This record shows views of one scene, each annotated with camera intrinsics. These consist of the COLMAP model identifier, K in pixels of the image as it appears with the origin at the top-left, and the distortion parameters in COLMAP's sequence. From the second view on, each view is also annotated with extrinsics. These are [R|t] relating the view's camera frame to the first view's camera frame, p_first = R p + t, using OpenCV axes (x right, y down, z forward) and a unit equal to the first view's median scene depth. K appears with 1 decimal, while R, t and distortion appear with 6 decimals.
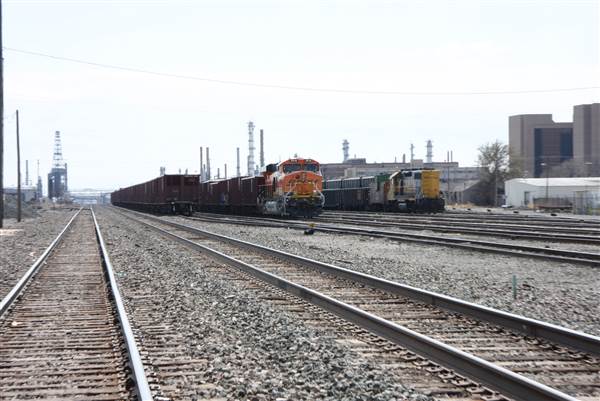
lens RADIAL K [[1696.1, 0, 298.2], [0, 1696.1, 200.1], [0, 0, 1]] dist [0.434595, 0.000000]
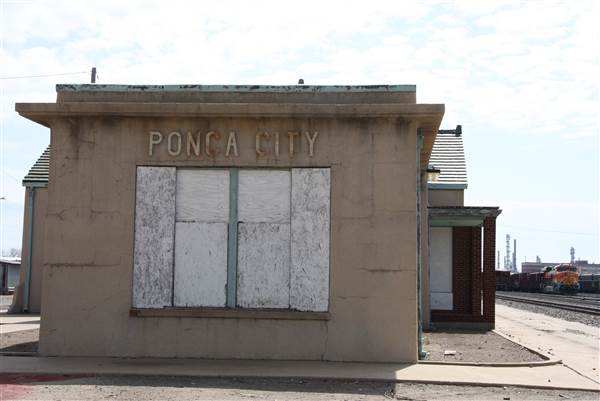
lens RADIAL K [[1052.4, 0, 299.3], [0, 1052.4, 204.5], [0, 0, 1]] dist [0.251345, 0.000000]
pose [[0.975163, 0.012328, -0.221145, -0.026243], [-0.028457, 0.997148, -0.069895, 0.001740], [0.219653, 0.074452, 0.972733, -0.291761]]
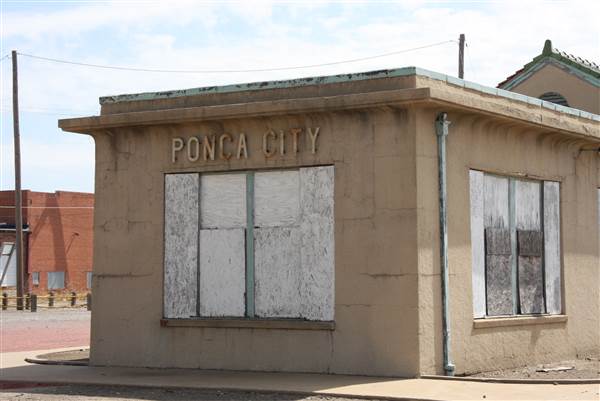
lens RADIAL K [[1340.4, 0, 295.3], [0, 1340.4, 209.6], [0, 0, 1]] dist [0.368384, 0.000000]
pose [[0.776238, -0.023079, -0.630017, 0.026396], [-0.005567, 0.999040, -0.043456, 0.000182], [0.630415, 0.037239, 0.775364, -0.287120]]
